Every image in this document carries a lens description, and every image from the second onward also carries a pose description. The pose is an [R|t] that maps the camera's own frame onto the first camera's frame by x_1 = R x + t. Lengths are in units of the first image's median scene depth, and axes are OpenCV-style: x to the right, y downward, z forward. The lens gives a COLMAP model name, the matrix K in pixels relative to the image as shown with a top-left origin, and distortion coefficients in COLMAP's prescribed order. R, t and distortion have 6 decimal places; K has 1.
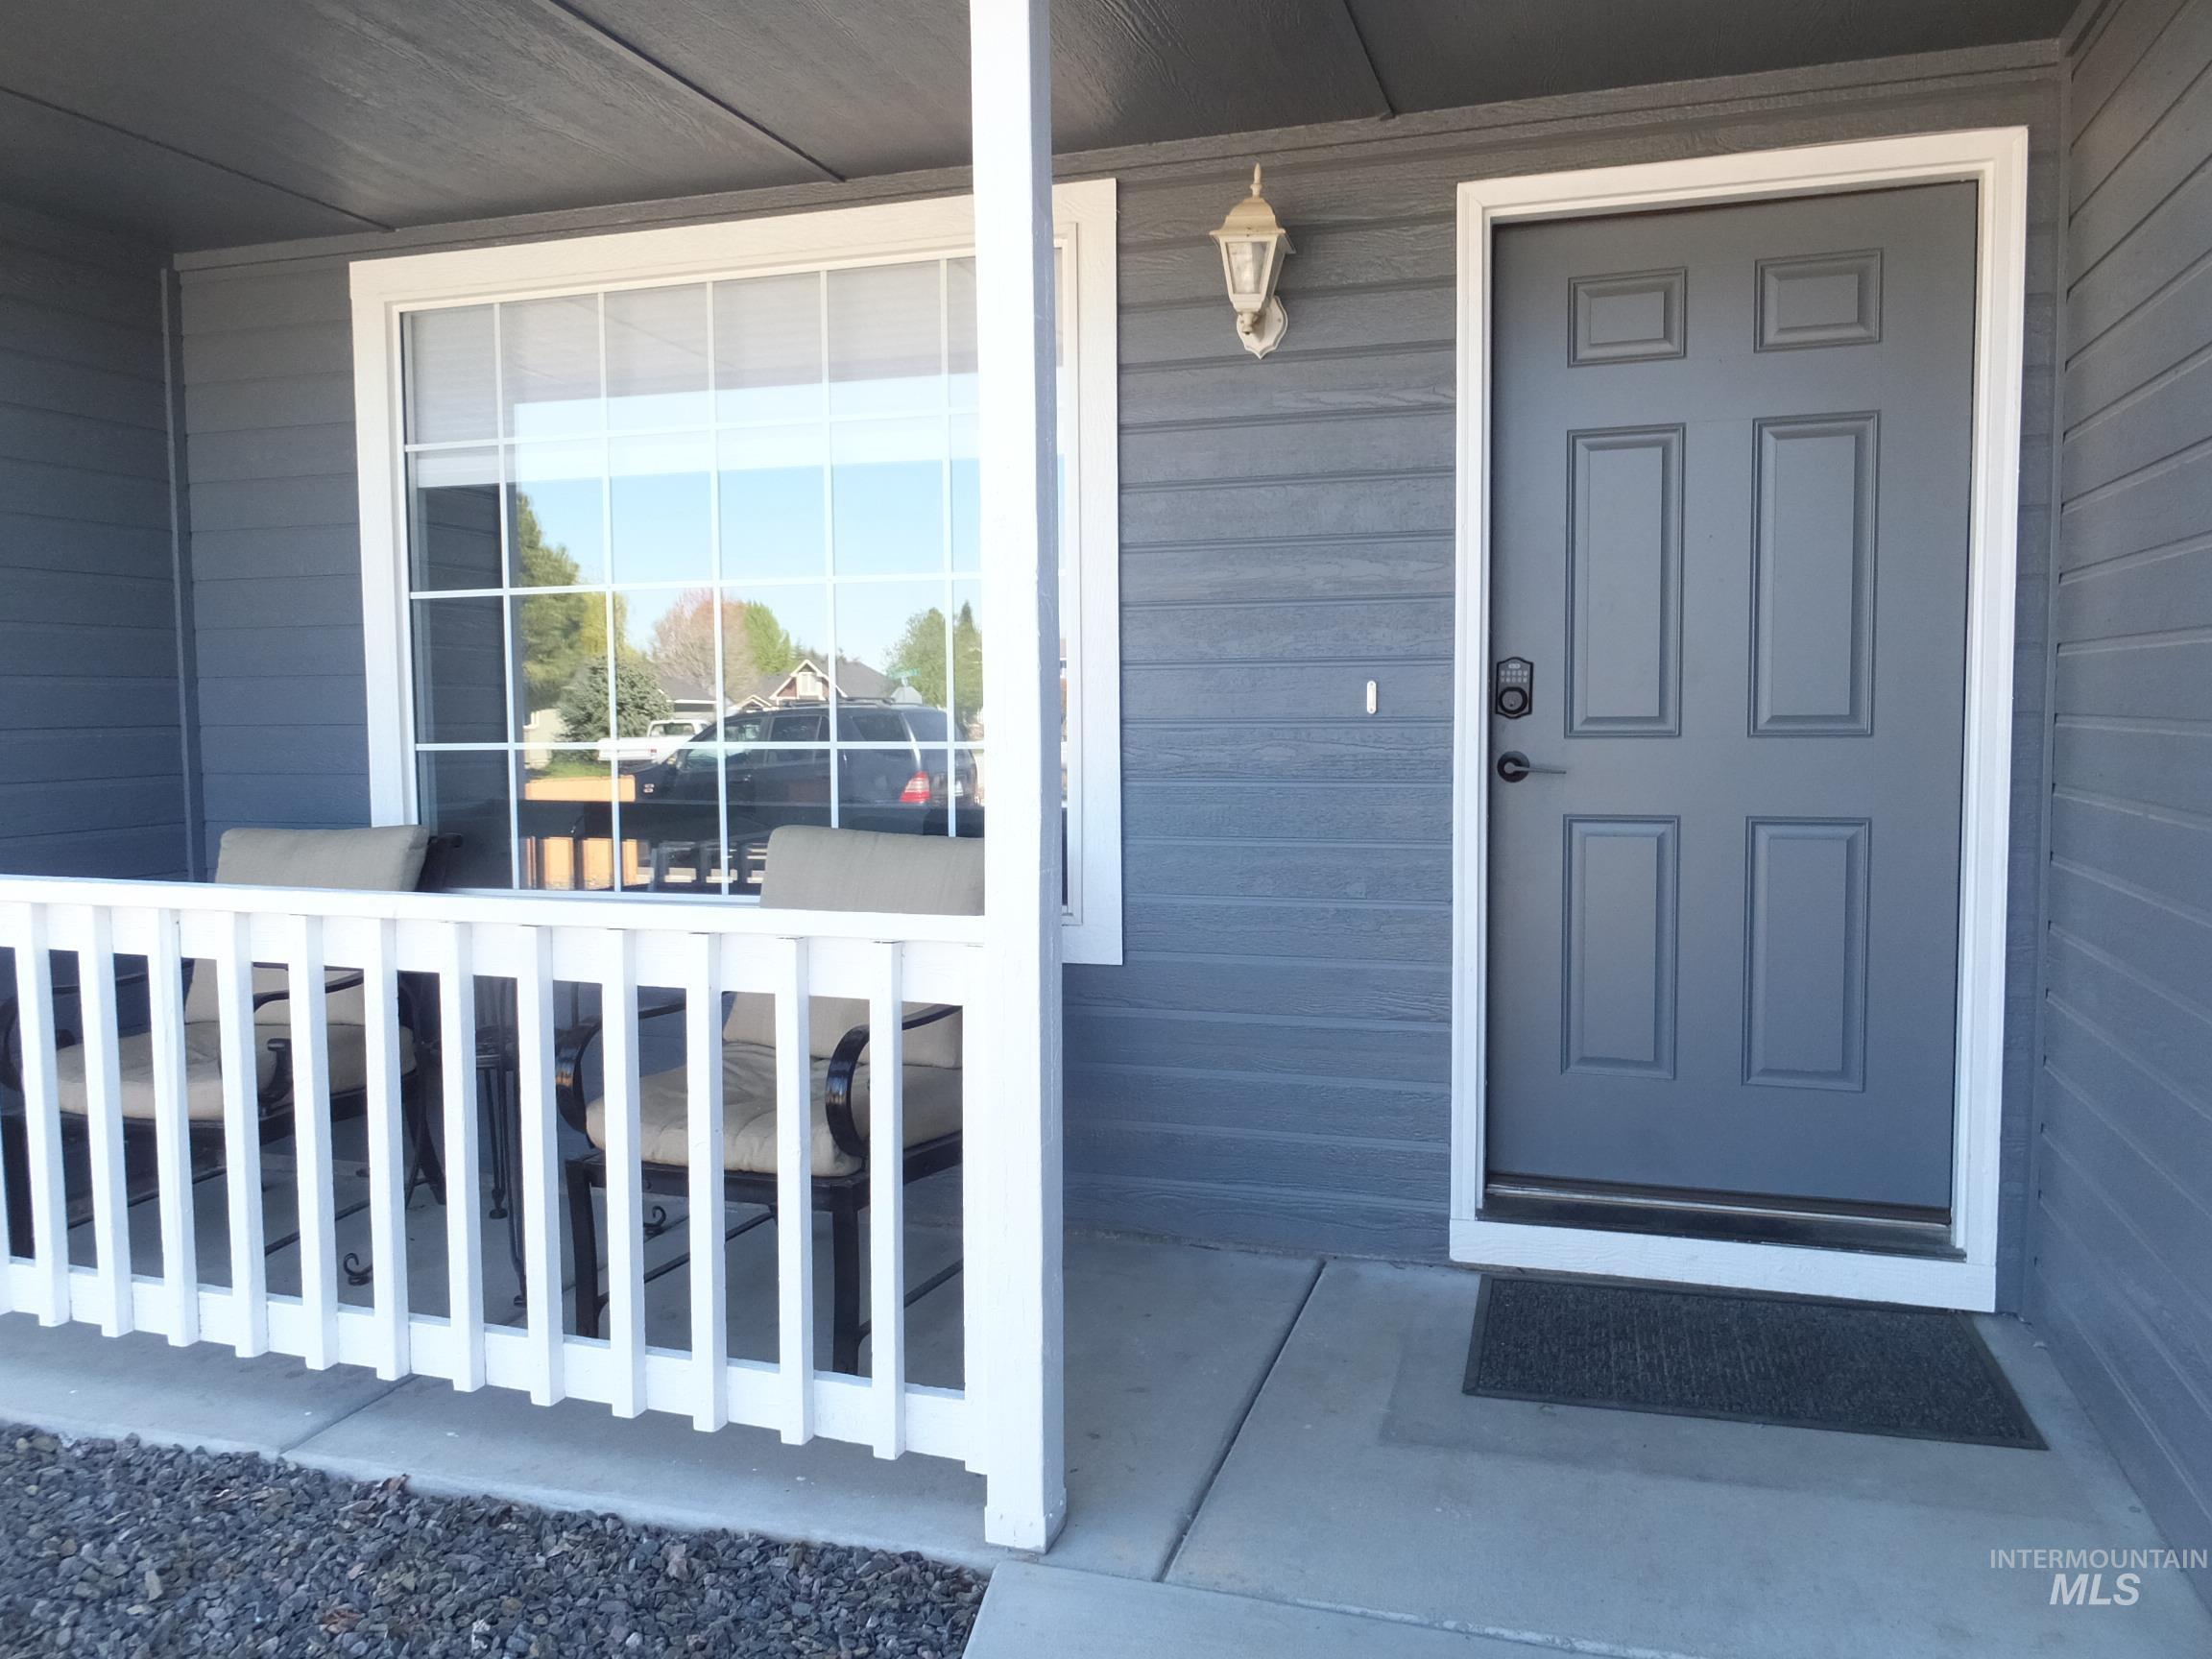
lens RADIAL K [[1661.9, 0, 1106.0], [0, 1661.9, 829.5], [0, 0, 1]] dist [-0.000065, -0.001774]
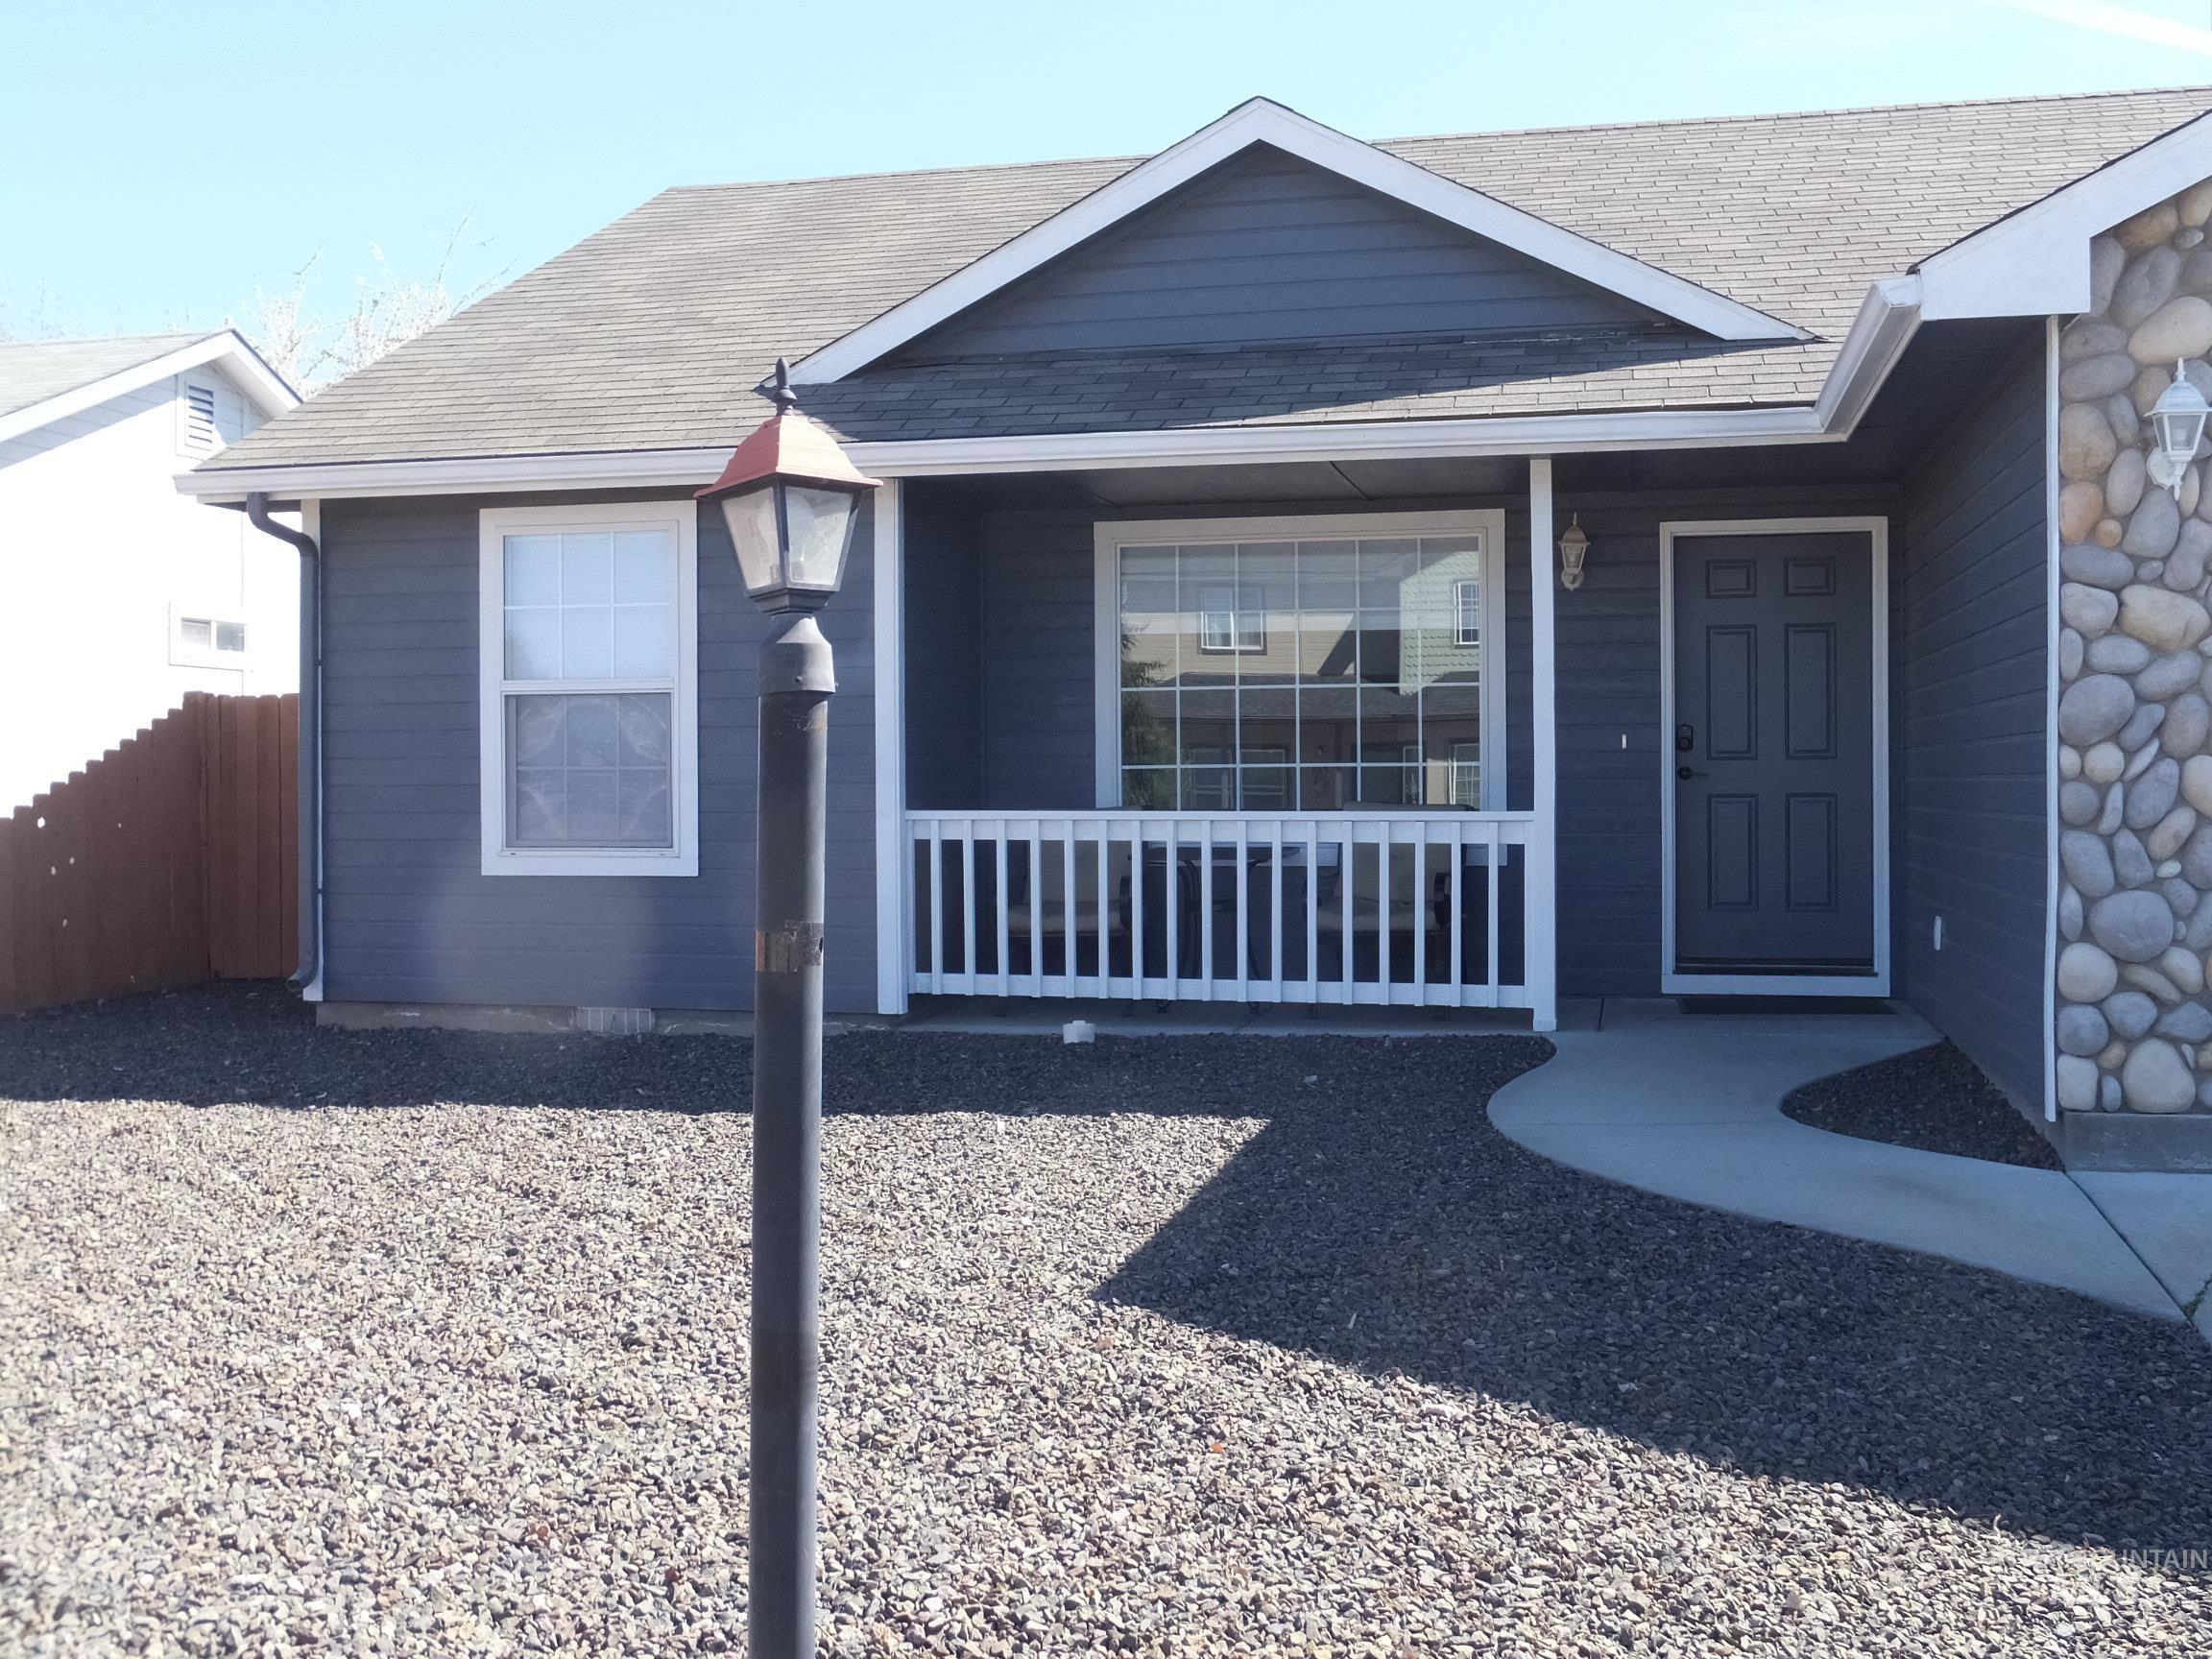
lens RADIAL K [[2276.1, 0, 1104.4], [0, 2276.1, 820.8], [0, 0, 1]] dist [-0.047500, 0.023321]
pose [[0.995721, 0.003346, 0.092354, -0.855075], [0.002582, 0.997947, -0.063994, 0.230711], [-0.092379, 0.063959, 0.993668, -2.057877]]
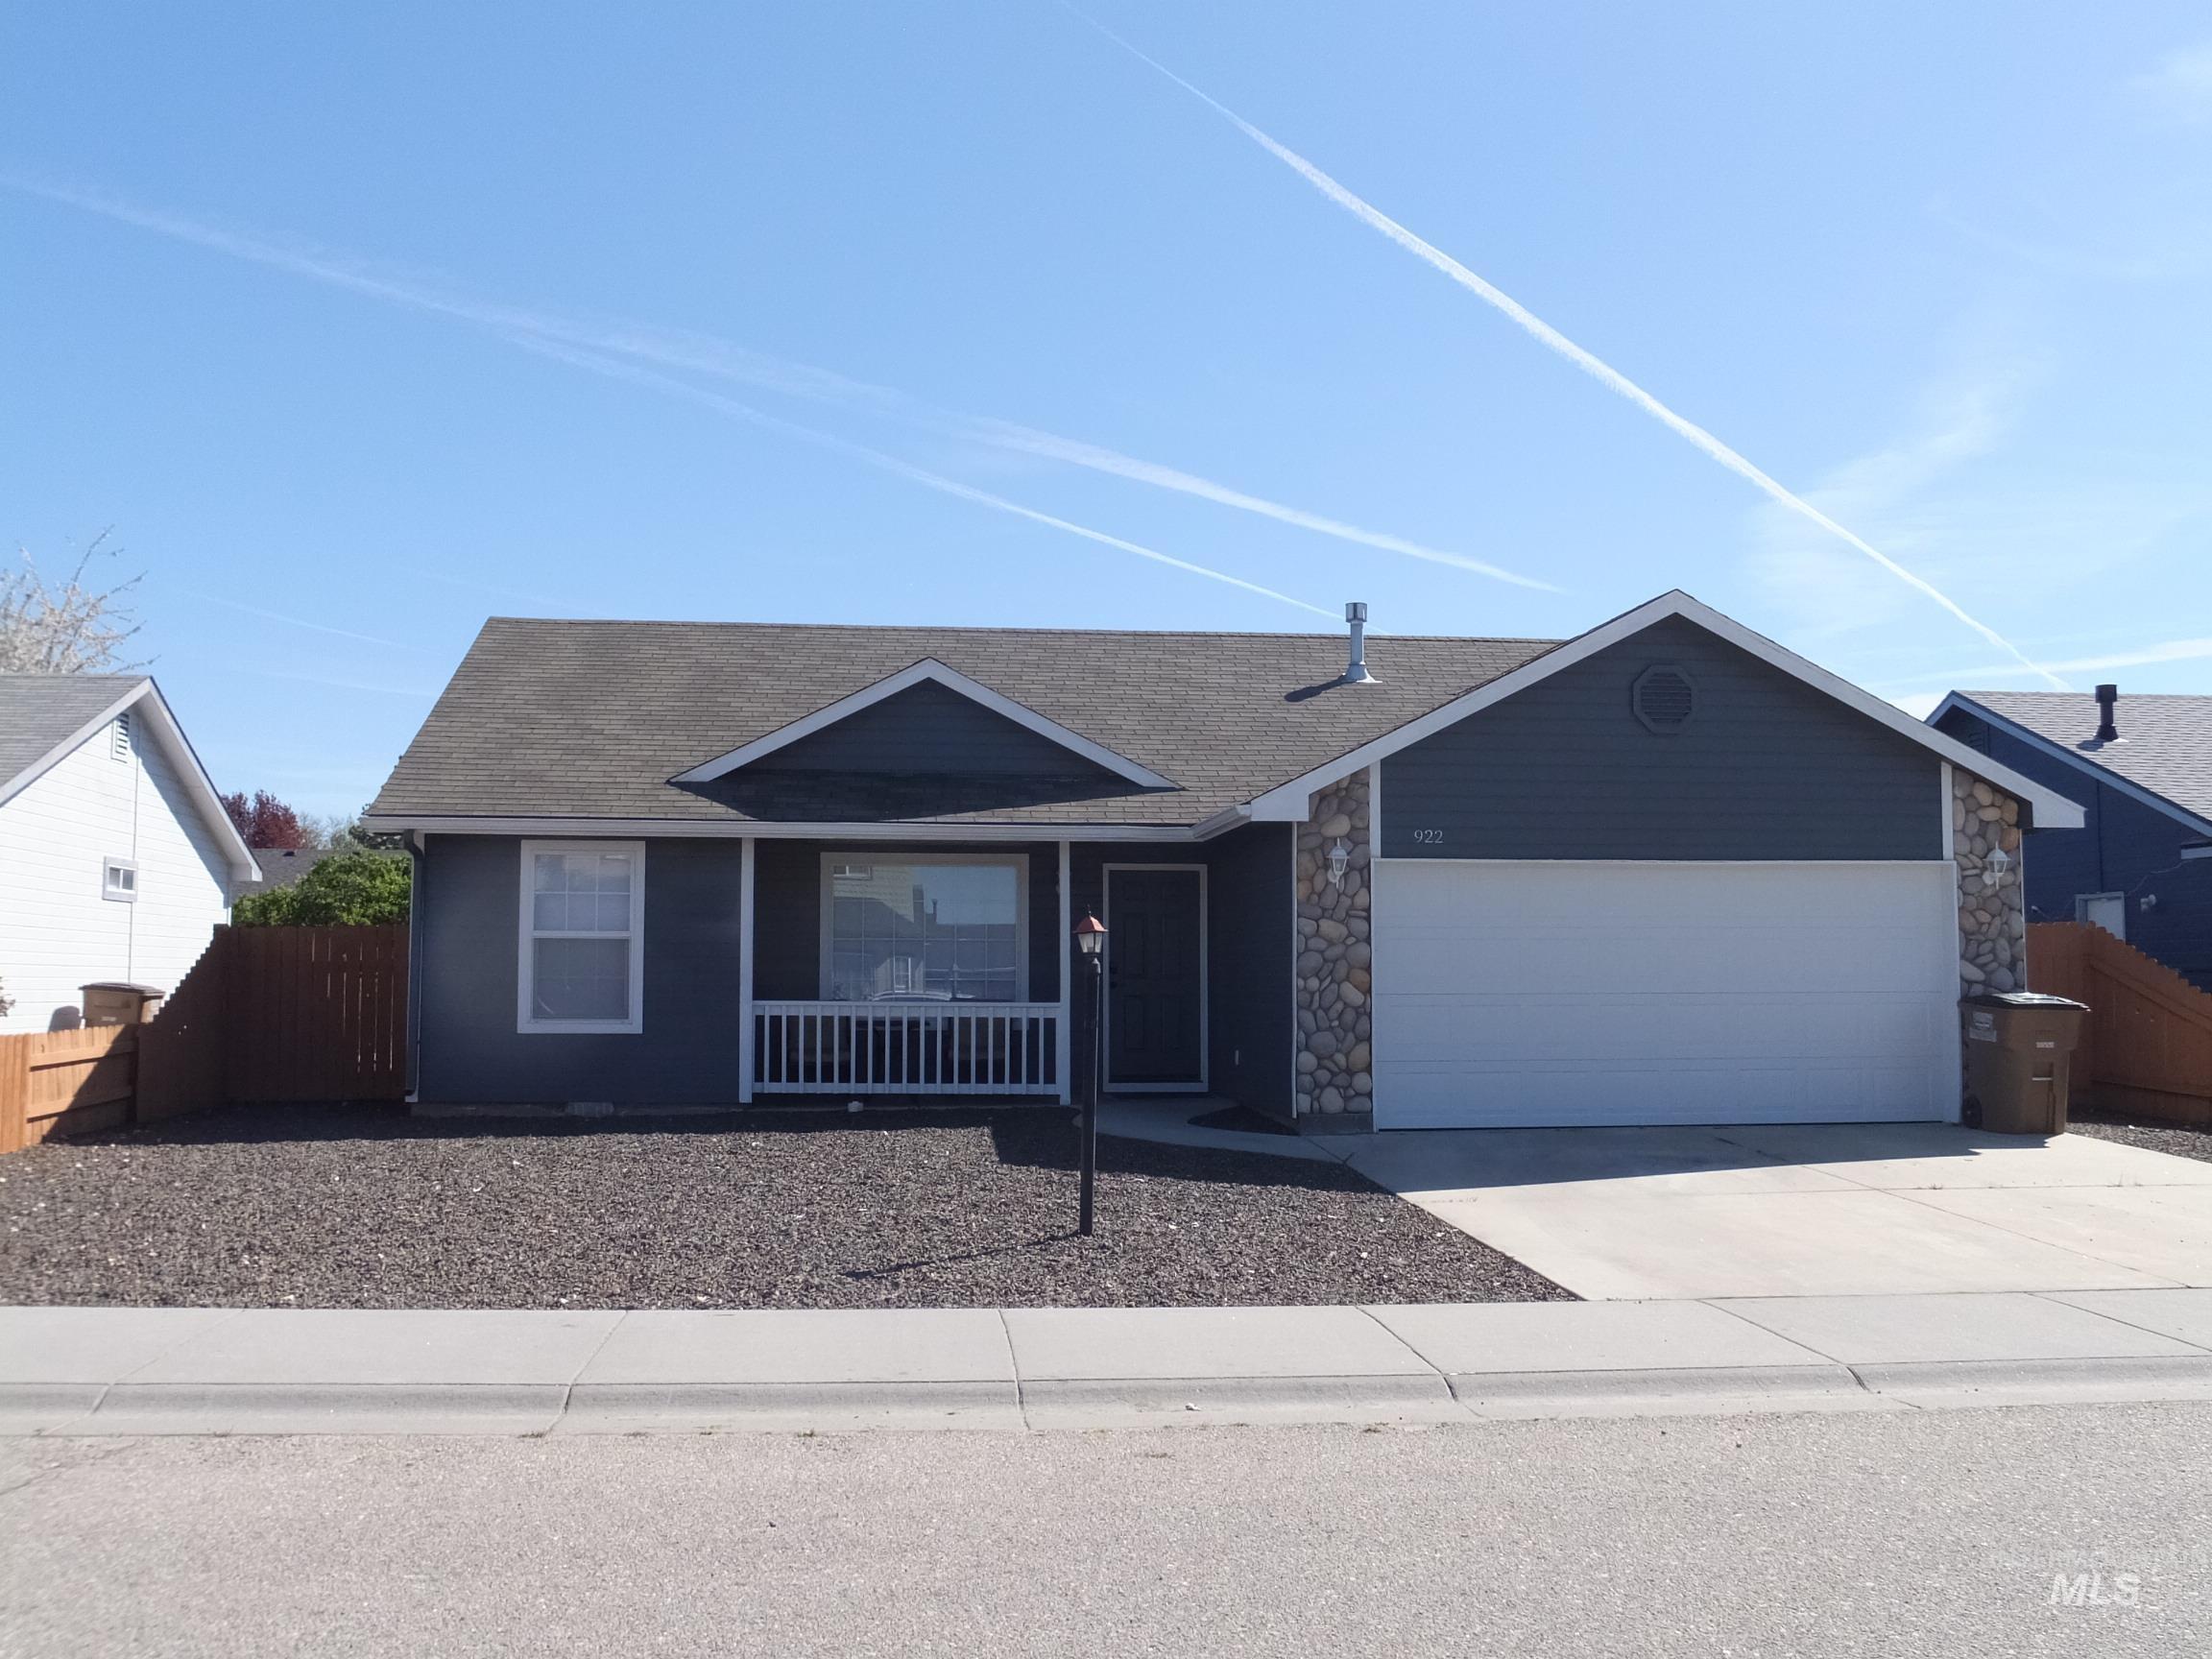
lens RADIAL K [[2184.7, 0, 1106.0], [0, 2184.7, 829.5], [0, 0, 1]] dist [-0.047910, 0.004727]
pose [[0.903729, 0.043246, 0.425915, -2.482607], [0.021708, 0.988976, -0.146477, 0.442770], [-0.427554, 0.141621, 0.892828, -4.671263]]
